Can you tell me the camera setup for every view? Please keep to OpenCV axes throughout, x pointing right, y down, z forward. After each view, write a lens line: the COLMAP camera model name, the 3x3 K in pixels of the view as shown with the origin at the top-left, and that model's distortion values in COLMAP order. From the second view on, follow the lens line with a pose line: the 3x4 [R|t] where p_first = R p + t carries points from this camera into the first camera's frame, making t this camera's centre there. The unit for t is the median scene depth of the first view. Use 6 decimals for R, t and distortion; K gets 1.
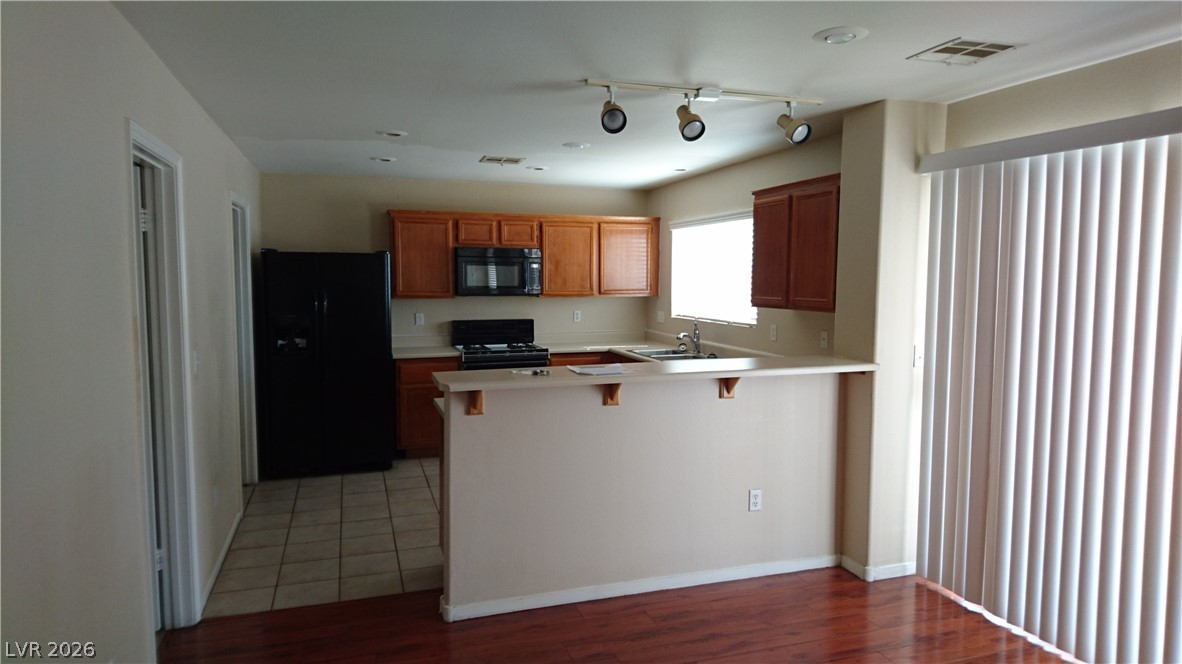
lens RADIAL K [[756.8, 0, 591.0], [0, 756.8, 332.0], [0, 0, 1]] dist [-0.000130, -0.000091]
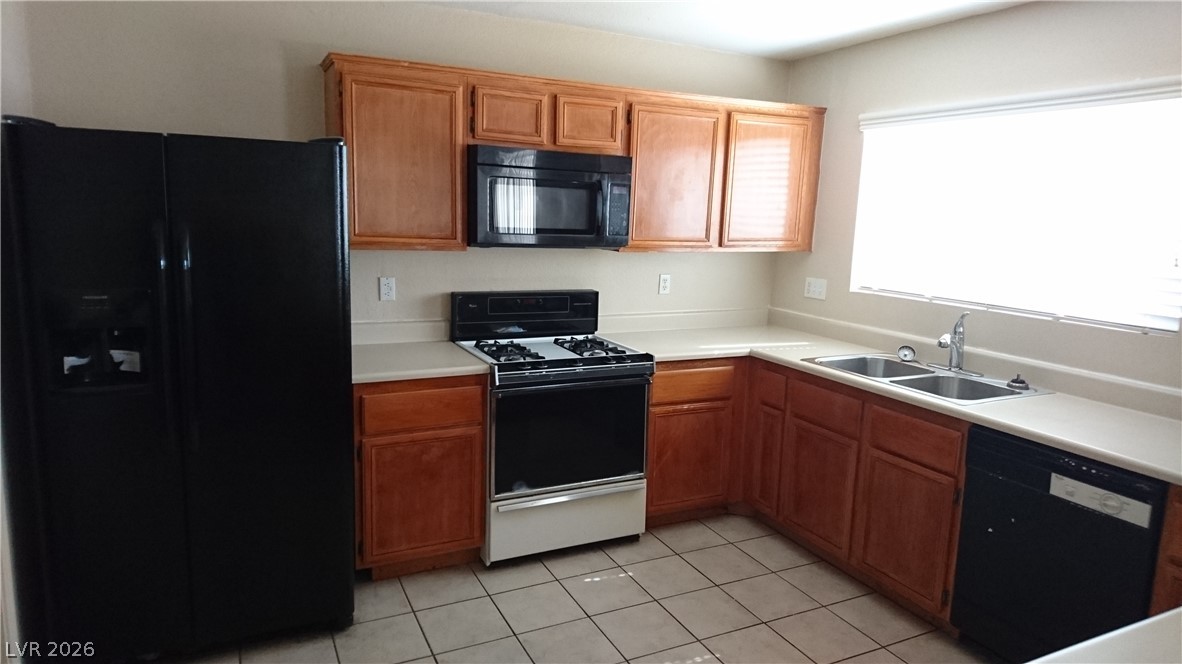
lens RADIAL K [[799.0, 0, 590.2], [0, 799.0, 350.1], [0, 0, 1]] dist [0.047618, -0.107241]
pose [[0.993734, 0.008060, 0.111475, -0.155267], [-0.018808, 0.995232, 0.095704, -0.031178], [-0.110173, -0.097201, 0.989148, 0.461300]]
